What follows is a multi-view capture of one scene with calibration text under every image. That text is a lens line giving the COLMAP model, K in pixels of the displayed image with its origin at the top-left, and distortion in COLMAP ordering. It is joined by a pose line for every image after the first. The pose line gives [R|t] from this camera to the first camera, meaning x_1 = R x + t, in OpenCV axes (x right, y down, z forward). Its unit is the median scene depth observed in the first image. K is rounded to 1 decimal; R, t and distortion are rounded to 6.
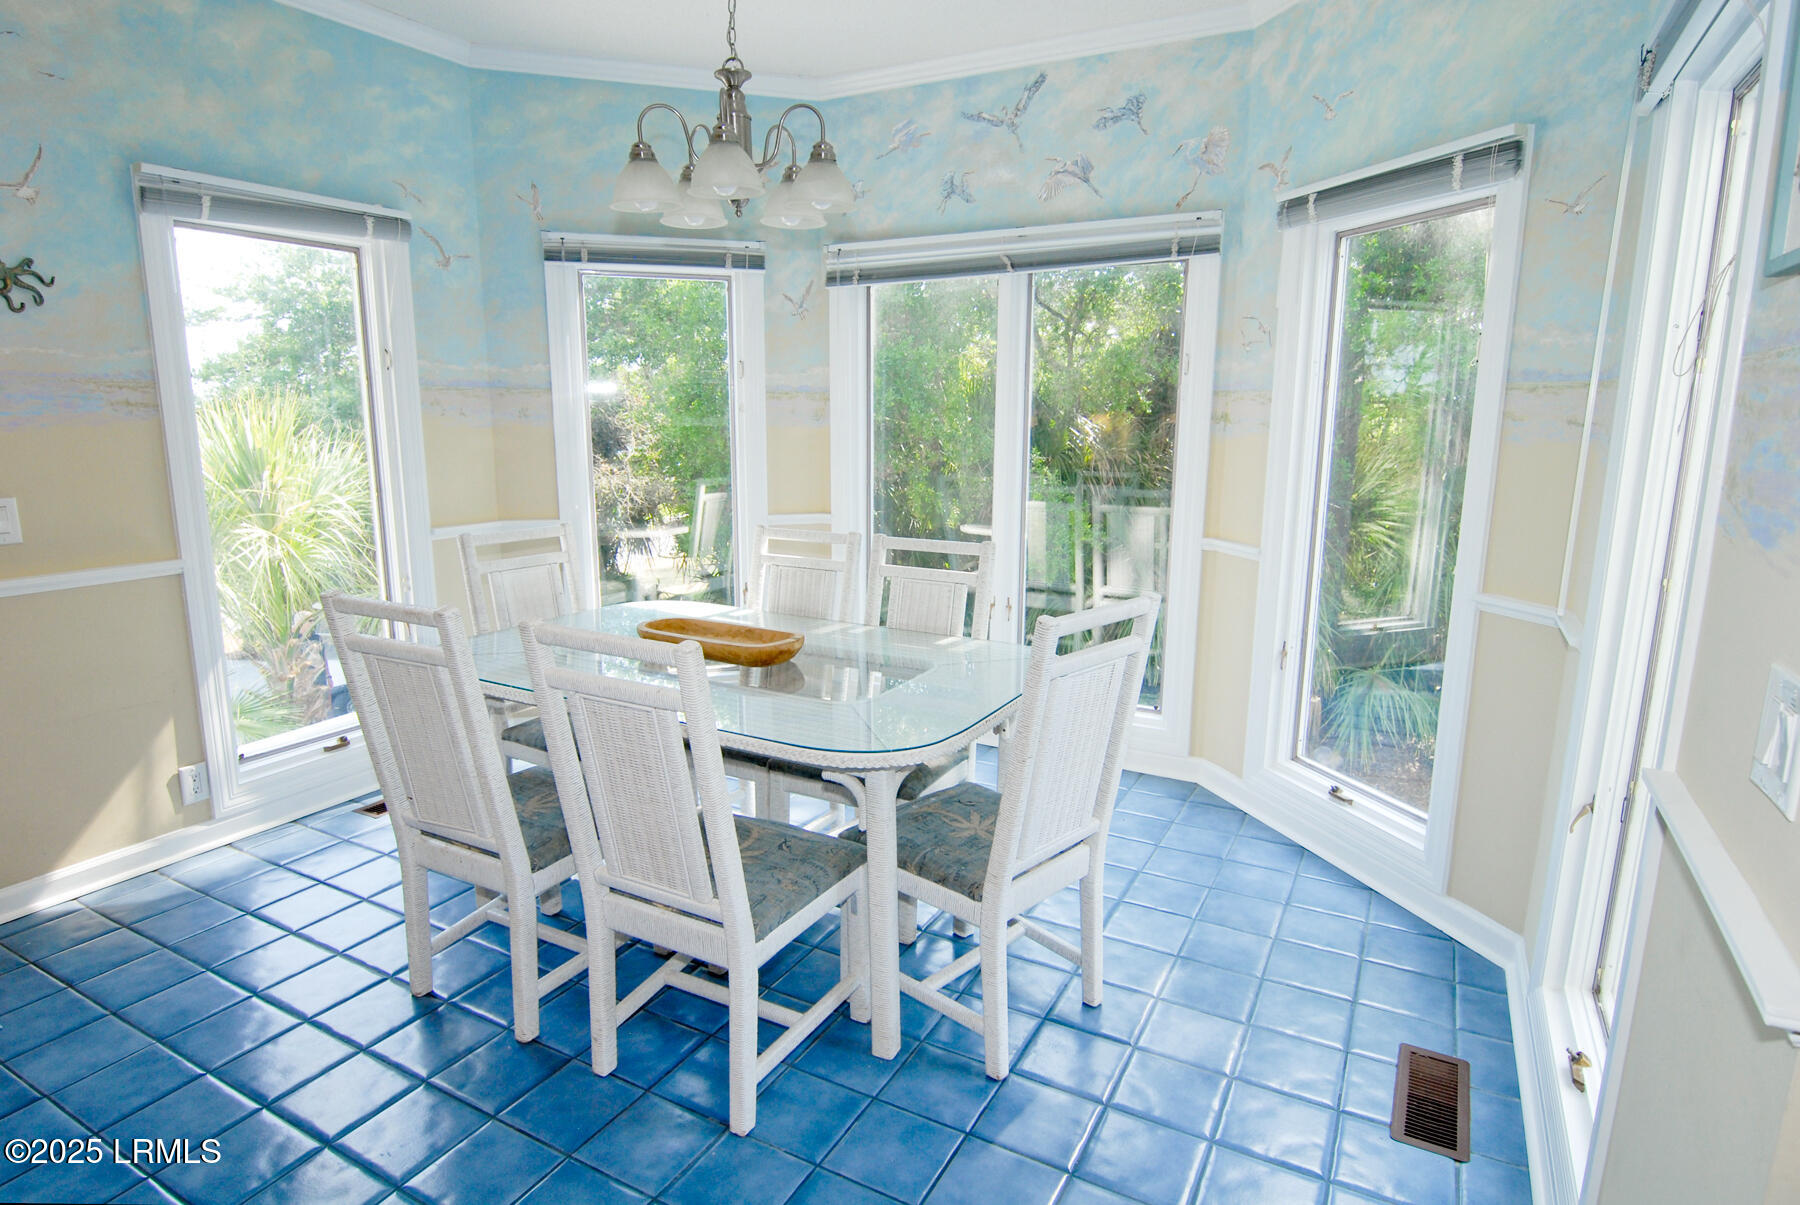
lens RADIAL K [[966.8, 0, 898.4], [0, 966.8, 600.6], [0, 0, 1]] dist [-0.010278, -0.003814]
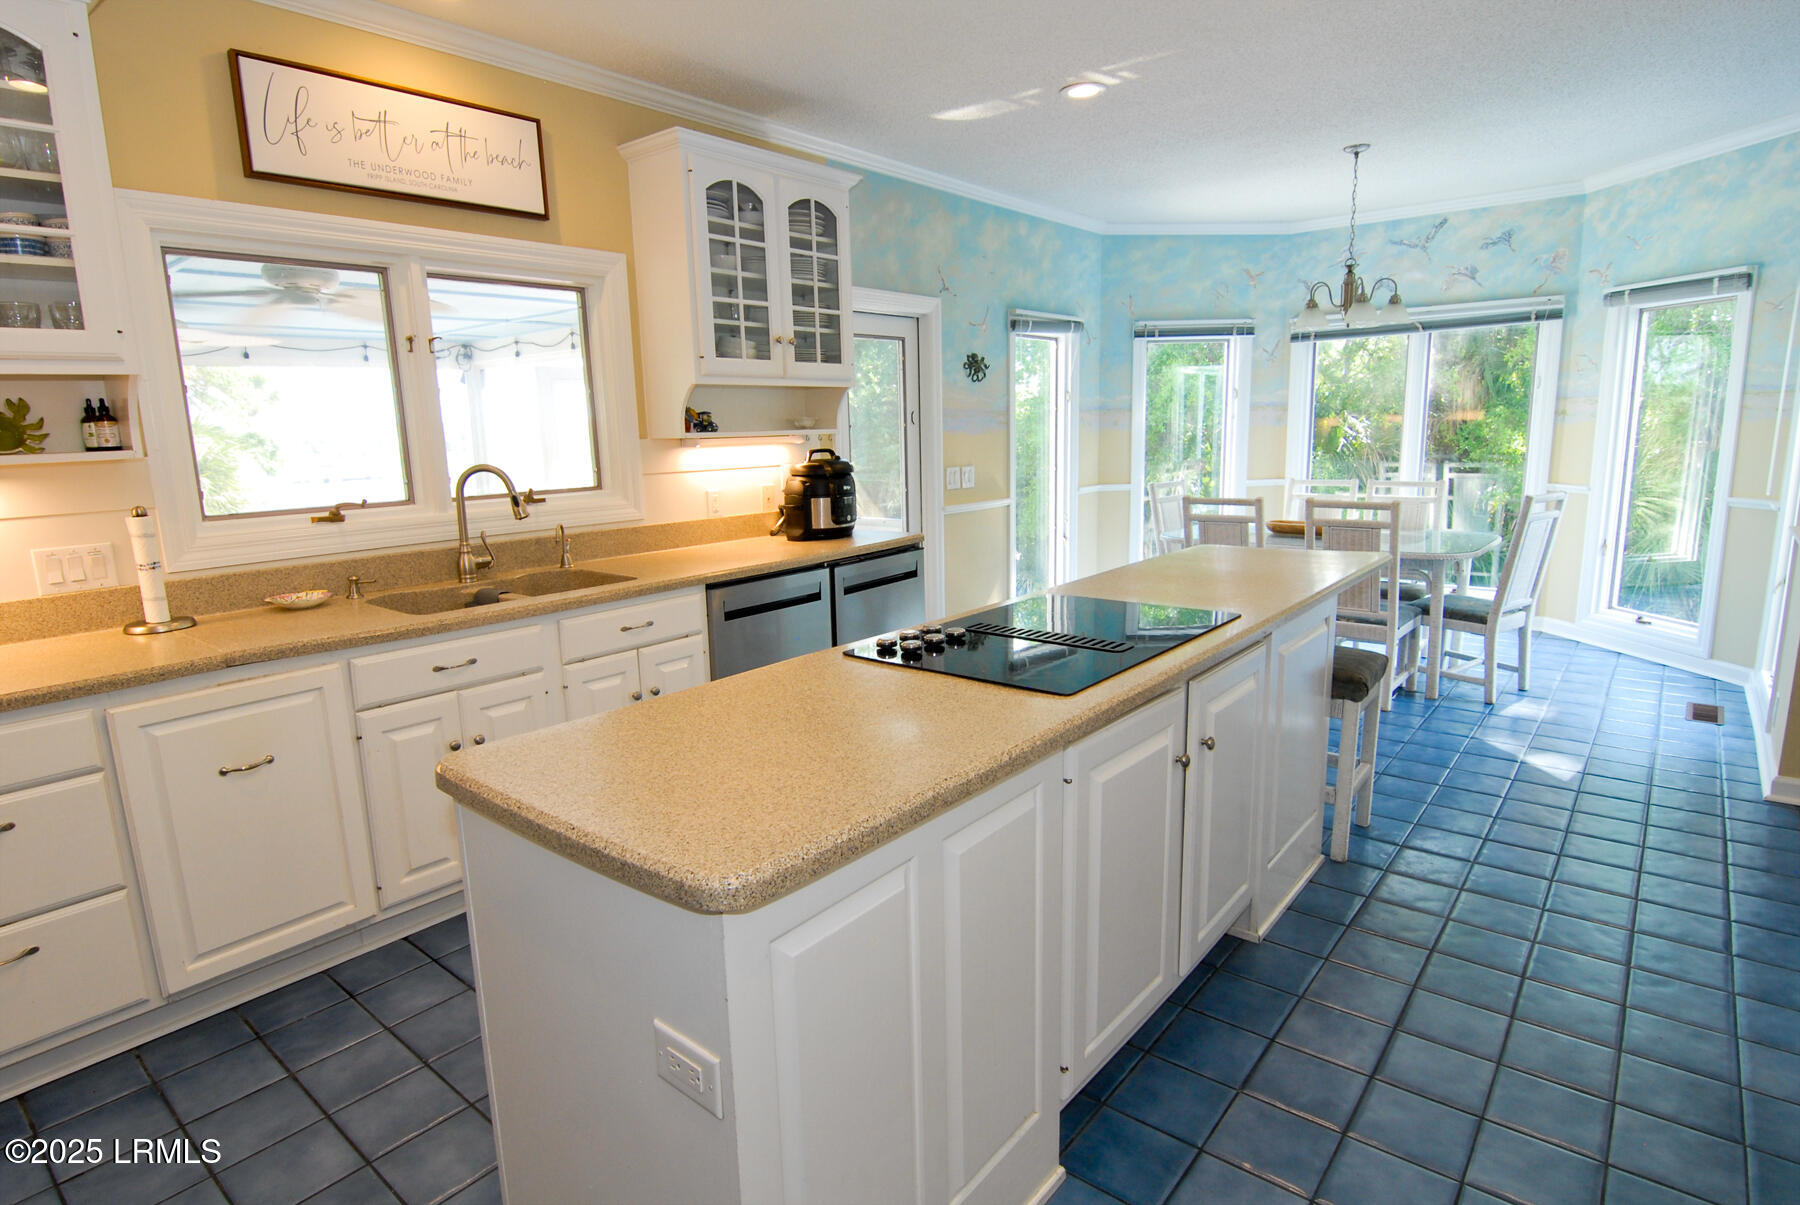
lens RADIAL K [[944.0, 0, 889.2], [0, 944.0, 606.1], [0, 0, 1]] dist [-0.018991, -0.002923]
pose [[0.980275, 0.002946, -0.197618, -0.523804], [-0.003391, 0.999992, -0.001910, 0.166962], [0.197611, 0.002543, 0.980277, -0.889613]]
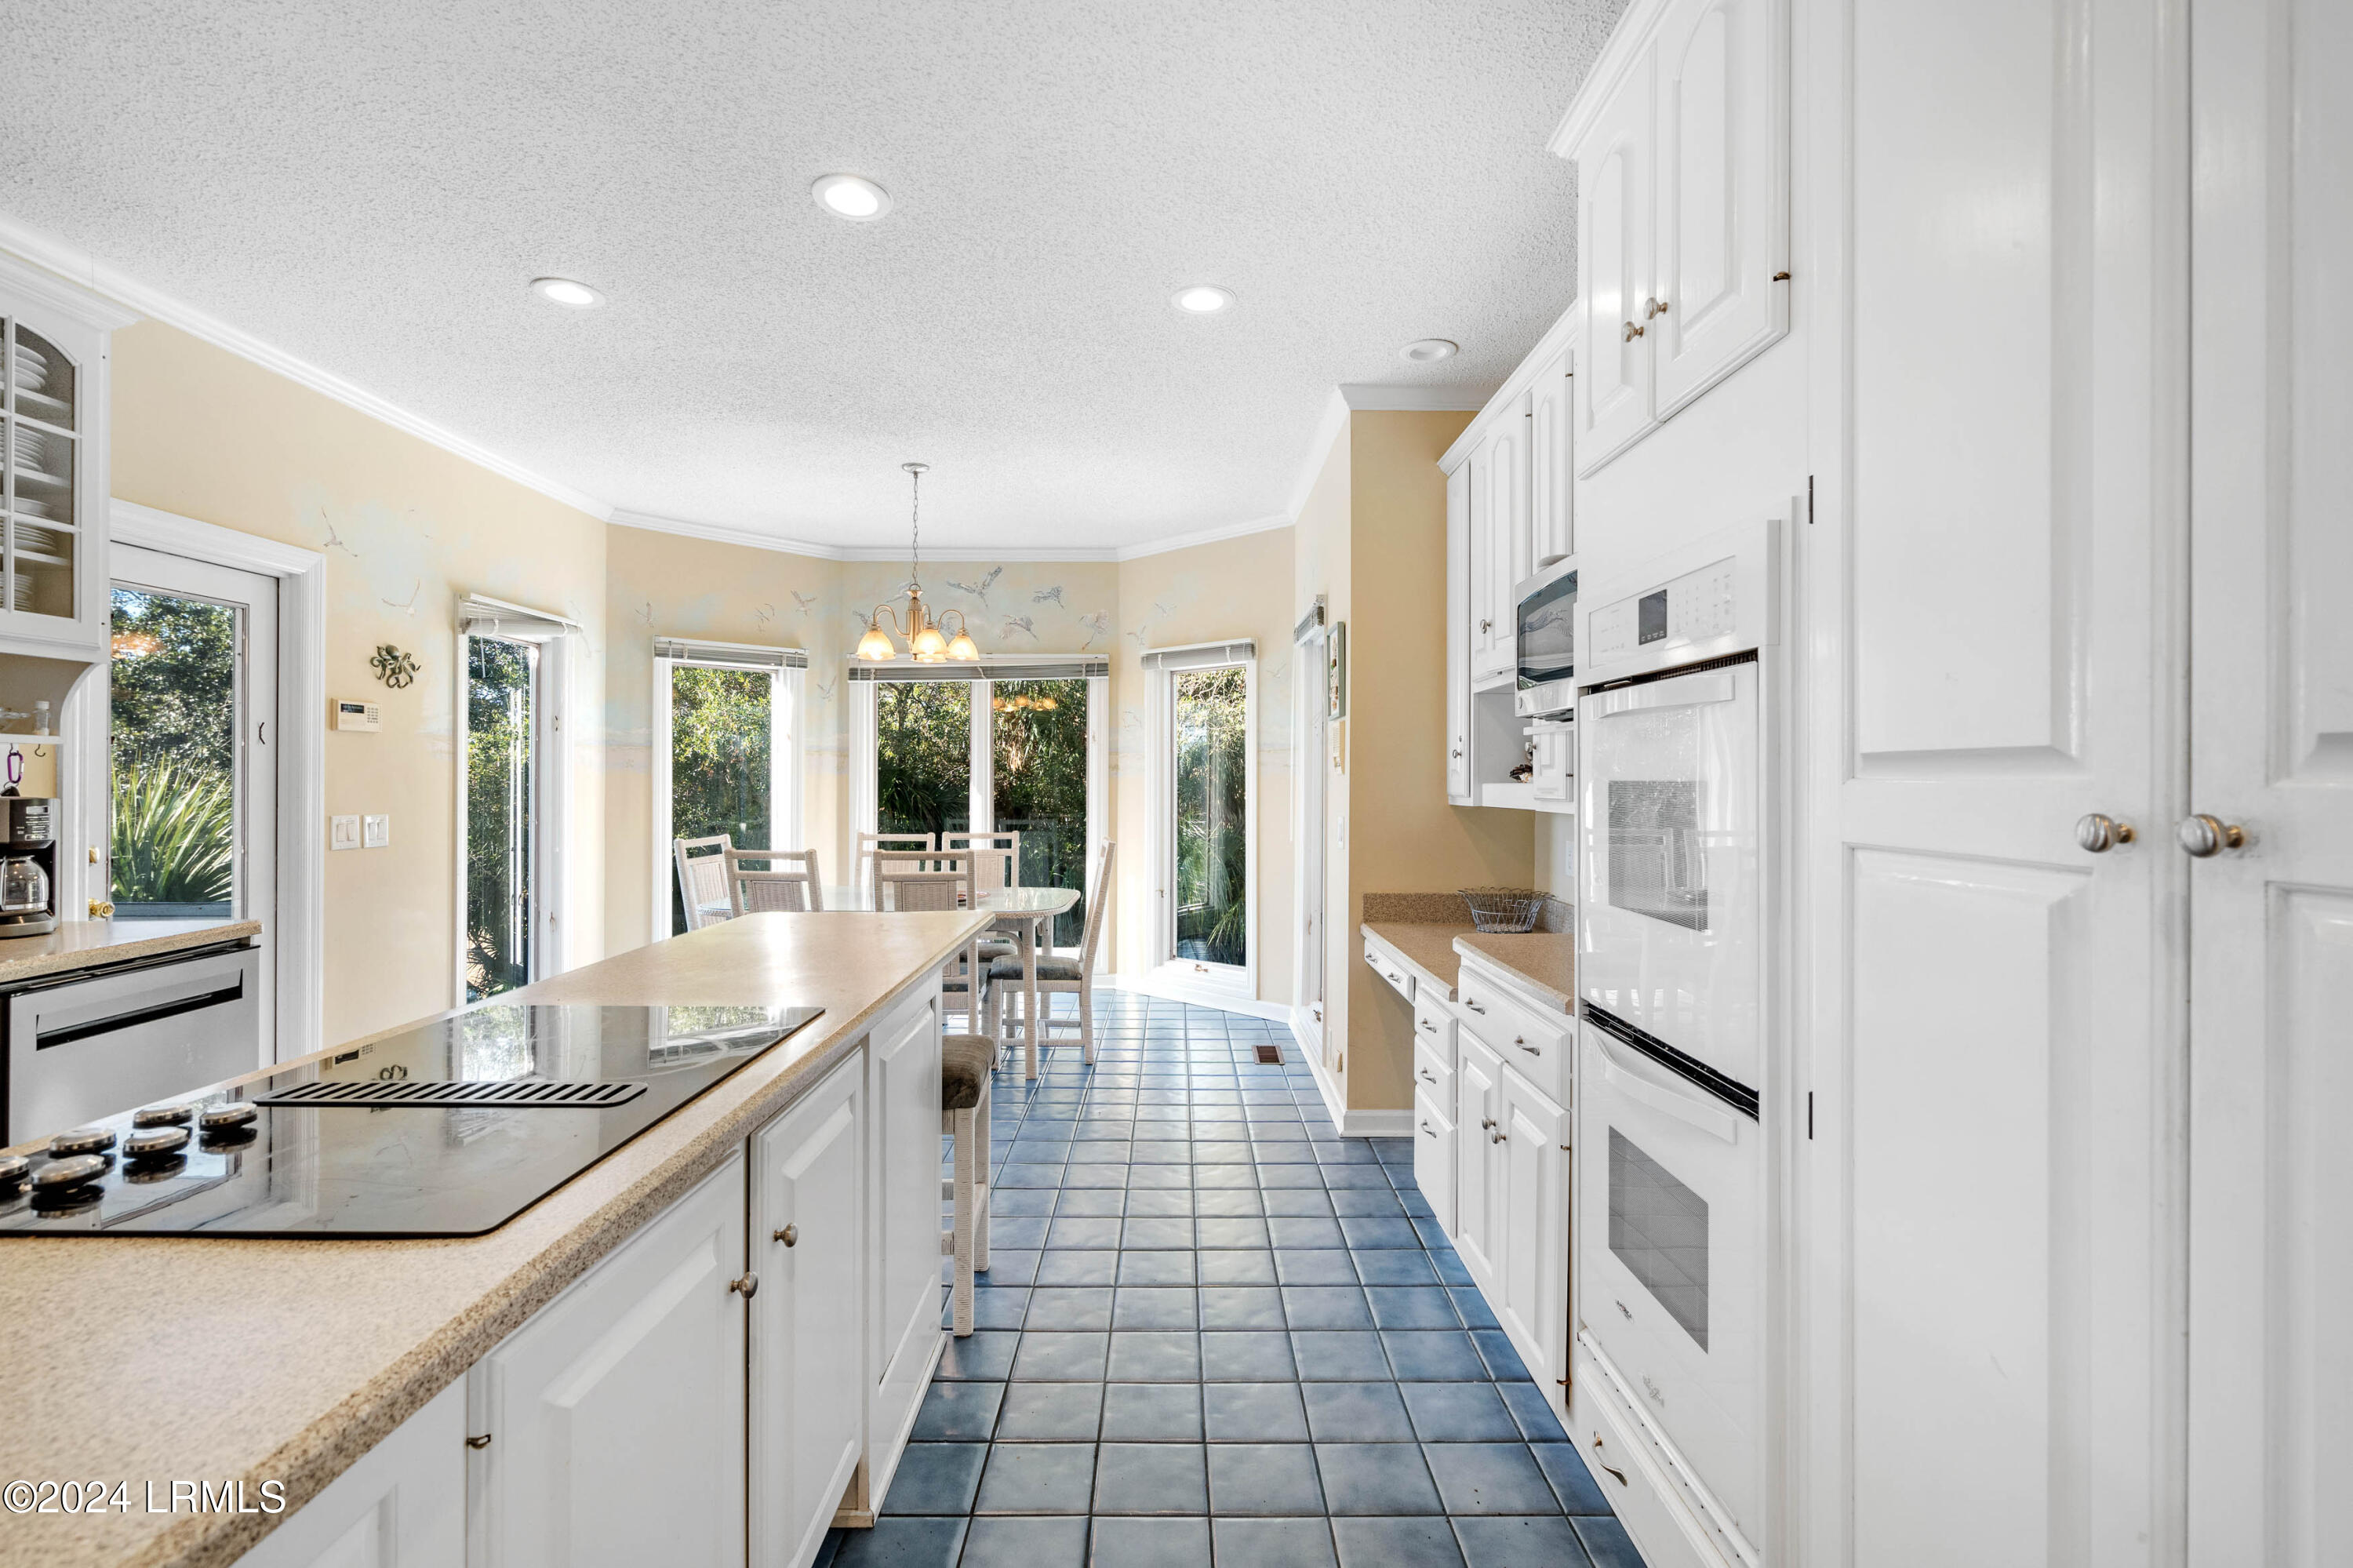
lens RADIAL K [[1057.1, 0, 1172.9], [0, 1057.1, 783.3], [0, 0, 1]] dist [-0.001099, 0.001382]
pose [[0.875029, -0.004804, 0.484047, -0.506531], [0.095466, 0.982024, -0.162833, 0.163258], [-0.474563, 0.188693, 0.859758, -0.697096]]
